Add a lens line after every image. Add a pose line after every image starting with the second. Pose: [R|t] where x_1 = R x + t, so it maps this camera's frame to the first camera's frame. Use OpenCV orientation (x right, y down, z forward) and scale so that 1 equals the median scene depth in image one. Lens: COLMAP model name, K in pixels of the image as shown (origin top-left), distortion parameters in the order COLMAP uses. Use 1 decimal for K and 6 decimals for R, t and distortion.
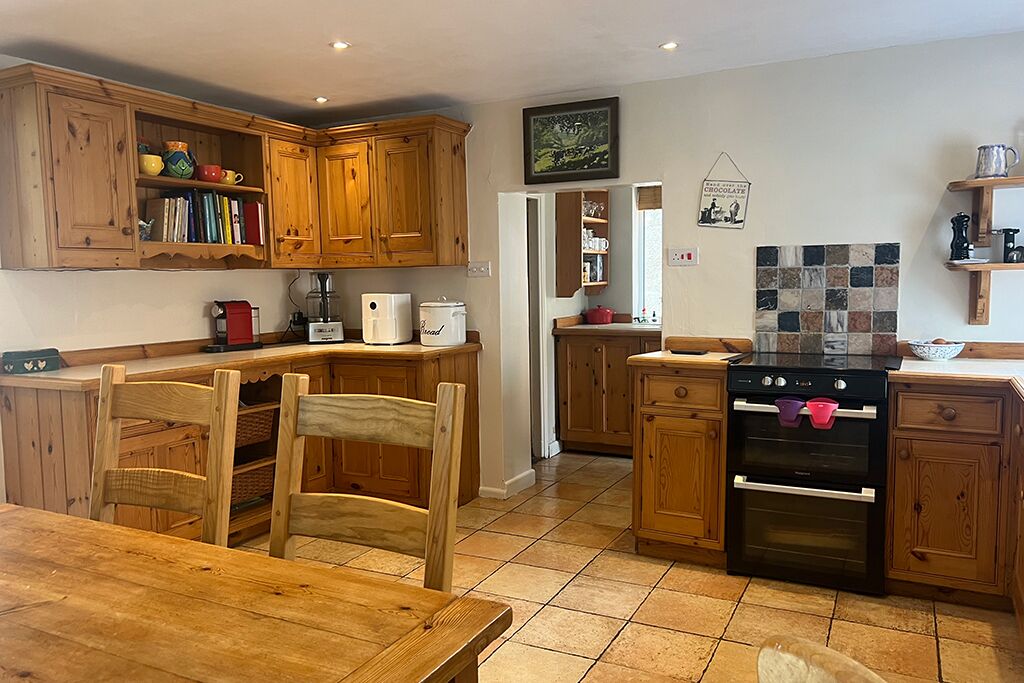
lens RADIAL K [[767.2, 0, 515.7], [0, 767.2, 336.0], [0, 0, 1]] dist [0.030513, -0.028325]
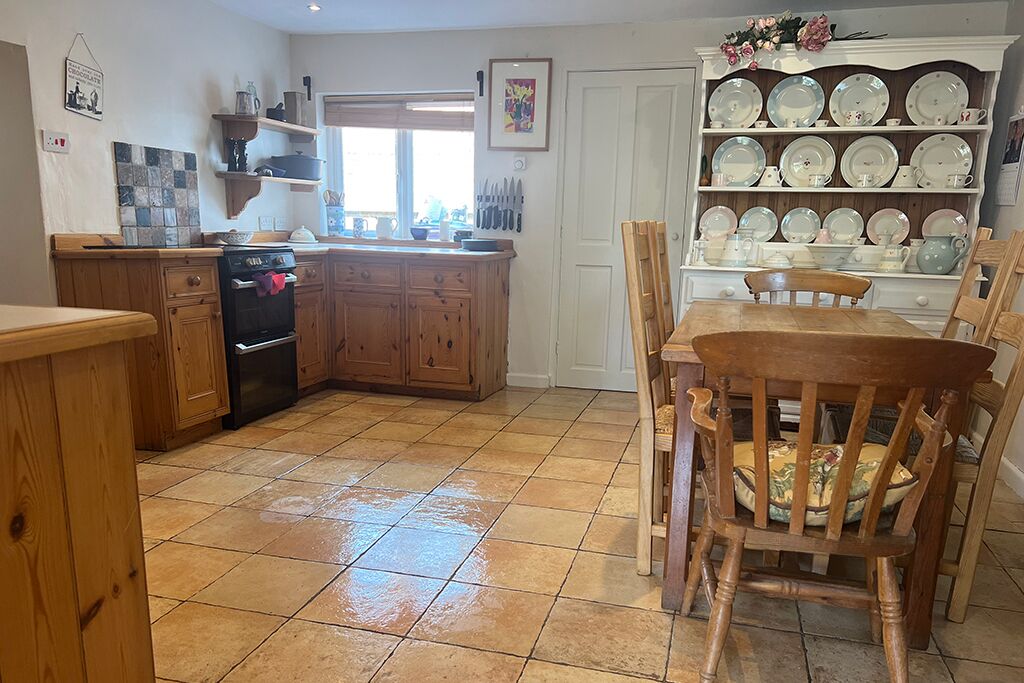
lens RADIAL K [[767.2, 0, 523.2], [0, 767.2, 371.5], [0, 0, 1]] dist [0.030513, -0.028325]
pose [[-0.206295, -0.177192, 0.962312, -0.888472], [0.050126, 0.980262, 0.191243, 0.014251], [-0.977205, 0.087689, -0.193341, 0.741543]]
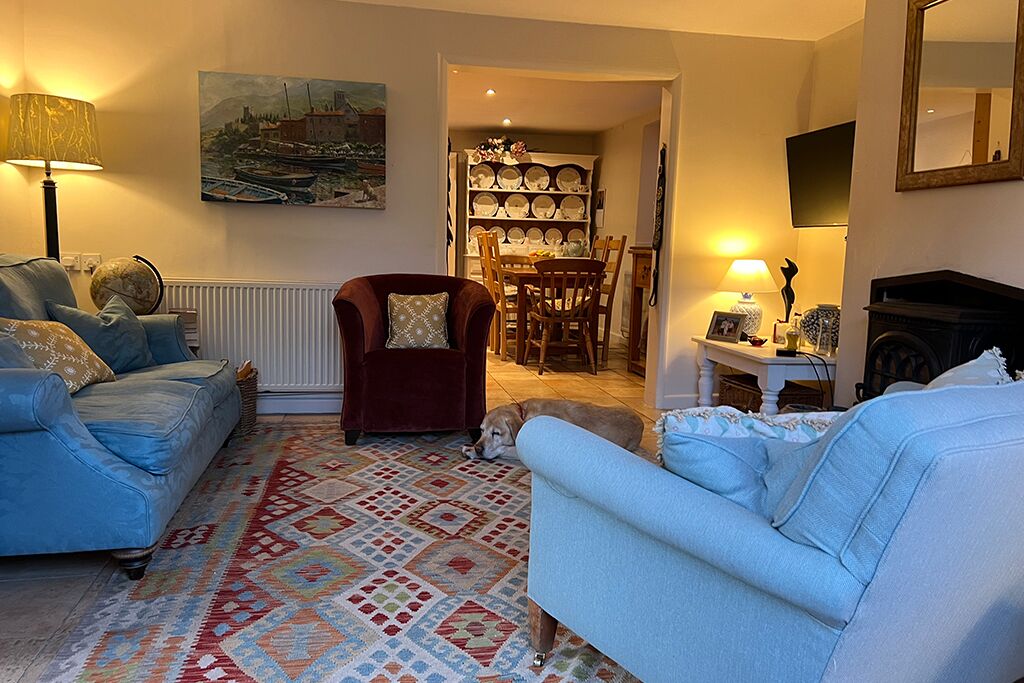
lens RADIAL K [[767.2, 0, 507.3], [0, 767.2, 343.8], [0, 0, 1]] dist [0.030513, -0.028325]
pose [[-0.614286, -0.084846, 0.784509, -1.608099], [0.040505, 0.989501, 0.138732, 0.038239], [-0.788043, 0.116998, -0.604400, 1.491242]]
